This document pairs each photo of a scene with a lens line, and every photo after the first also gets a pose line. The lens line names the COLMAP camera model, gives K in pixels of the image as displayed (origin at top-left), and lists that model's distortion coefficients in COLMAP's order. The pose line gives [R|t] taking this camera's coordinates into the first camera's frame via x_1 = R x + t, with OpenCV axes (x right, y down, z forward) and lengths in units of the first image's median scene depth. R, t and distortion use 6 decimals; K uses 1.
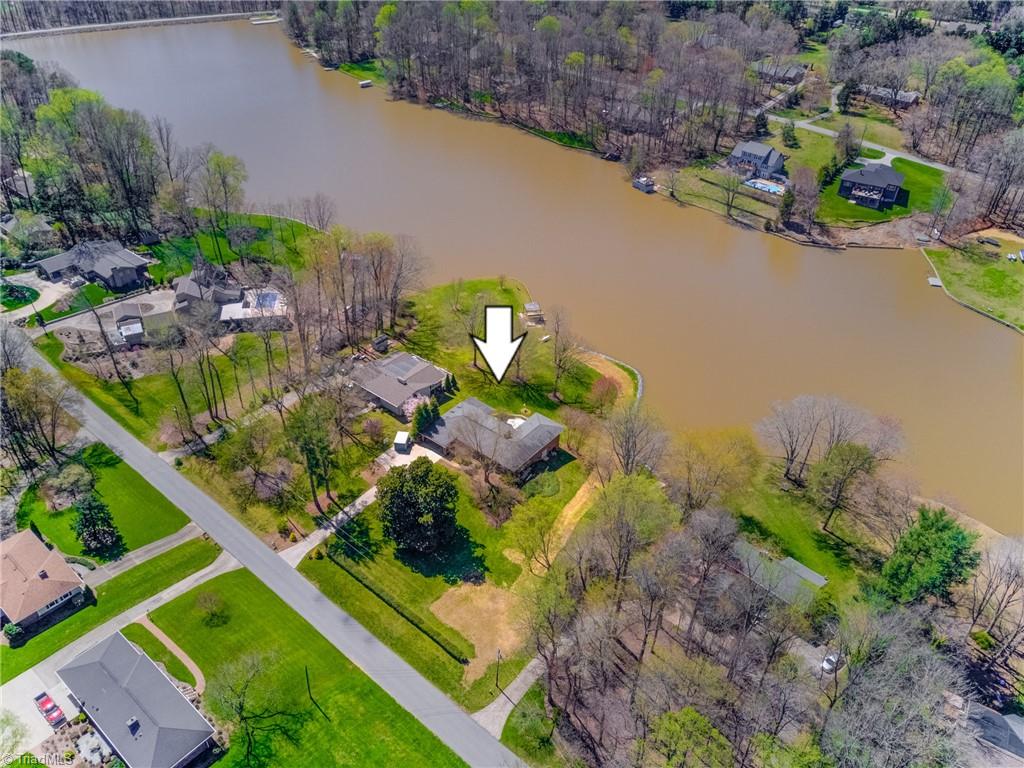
lens RADIAL K [[779.2, 0, 510.0], [0, 779.2, 384.2], [0, 0, 1]] dist [0.045424, 0.000627]
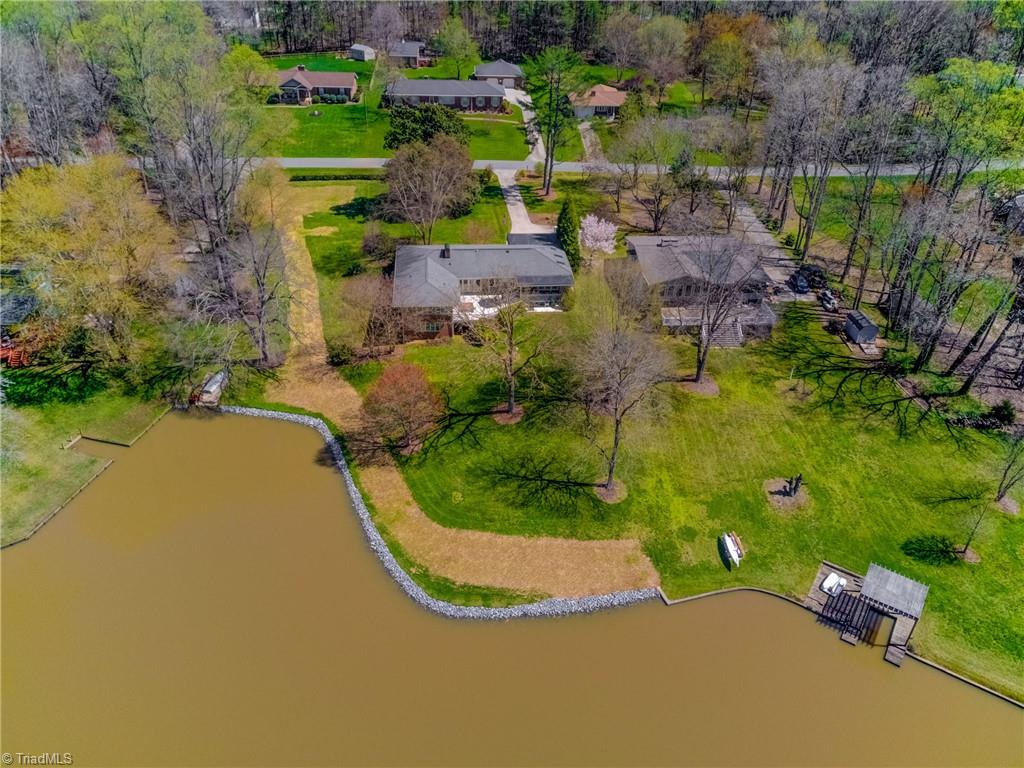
lens RADIAL K [[779.2, 0, 510.0], [0, 779.2, 384.2], [0, 0, 1]] dist [0.045424, 0.000627]
pose [[-0.718627, 0.328926, -0.612685, 0.323500], [-0.452689, 0.447530, 0.771226, -0.334232], [0.527871, 0.831580, -0.172706, 1.041643]]
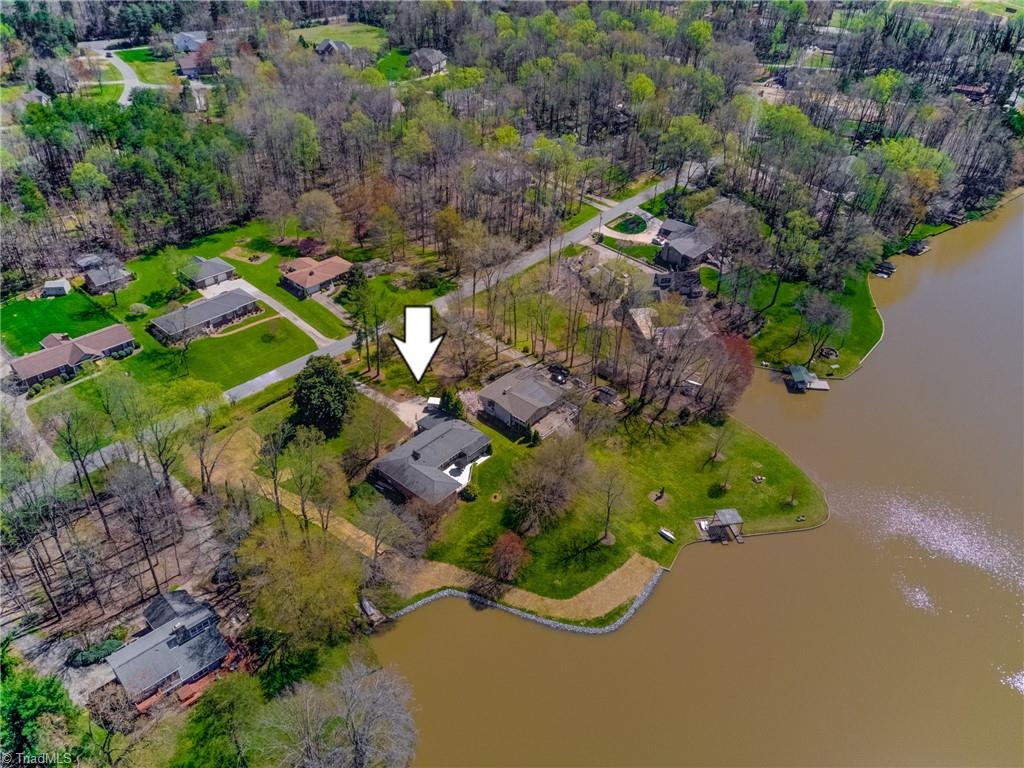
lens RADIAL K [[779.2, 0, 510.0], [0, 779.2, 384.2], [0, 0, 1]] dist [0.045424, 0.000627]
pose [[-0.046560, 0.541253, -0.839570, 0.657852], [-0.603647, 0.654412, 0.455362, -0.439075], [0.795891, 0.528006, 0.296256, 0.642090]]
